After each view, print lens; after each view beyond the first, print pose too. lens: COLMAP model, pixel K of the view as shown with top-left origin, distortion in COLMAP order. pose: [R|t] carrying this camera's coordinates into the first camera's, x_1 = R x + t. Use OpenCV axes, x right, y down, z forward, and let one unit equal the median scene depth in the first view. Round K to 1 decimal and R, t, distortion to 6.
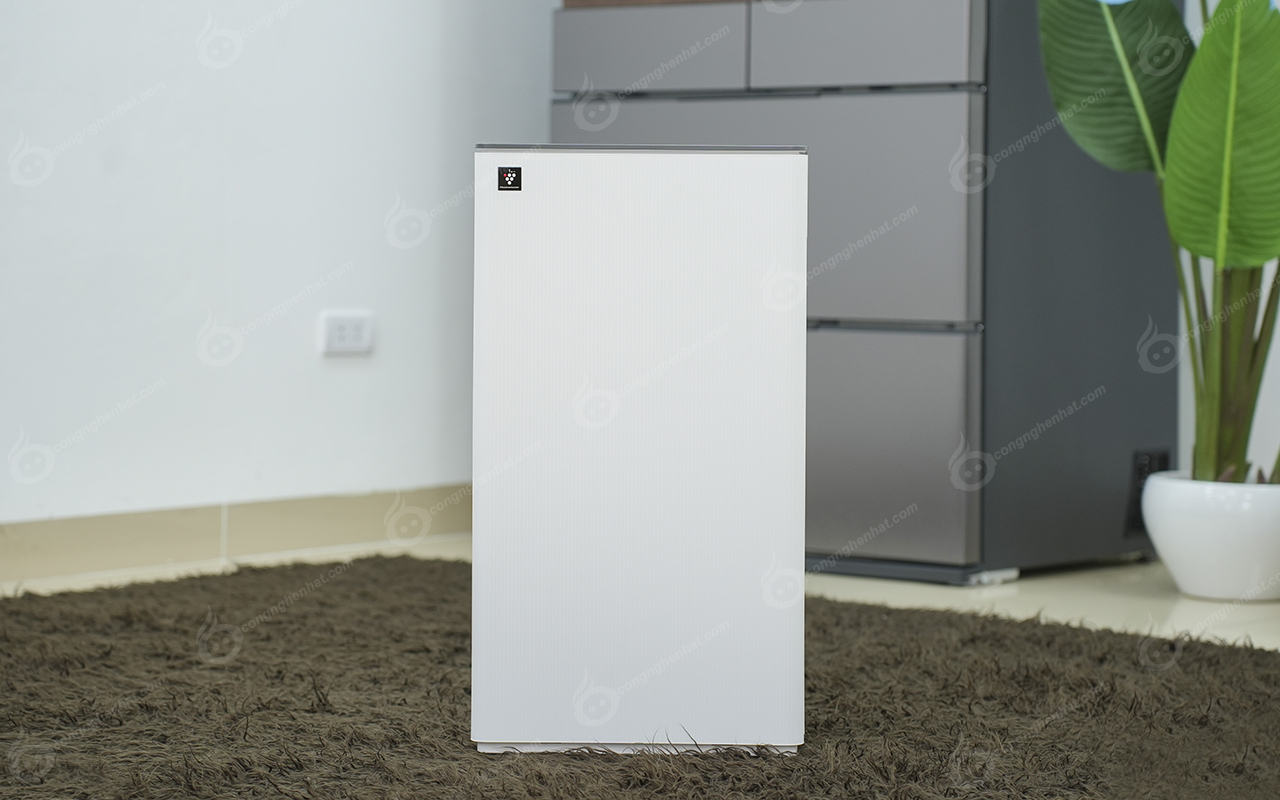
lens RADIAL K [[2883.3, 0, 640.0], [0, 2883.3, 400.0], [0, 0, 1]] dist [0.323289, -0.180260]
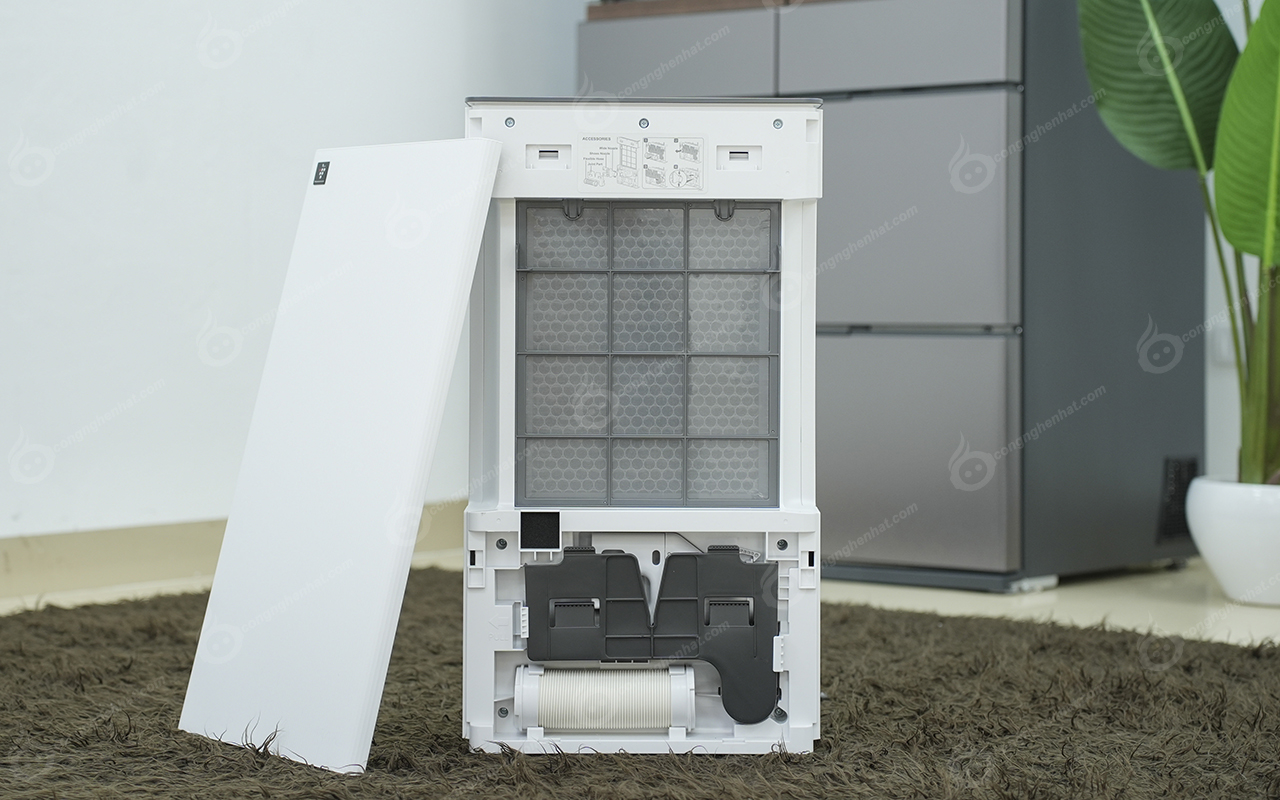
lens RADIAL K [[2561.7, 0, 639.2], [0, 2561.7, 404.0], [0, 0, 1]] dist [0.190735, 0.114742]
pose [[0.999953, -0.006074, 0.007608, -0.021494], [0.006177, 0.999889, -0.013556, 0.012965], [-0.007525, 0.013602, 0.999879, 0.150556]]
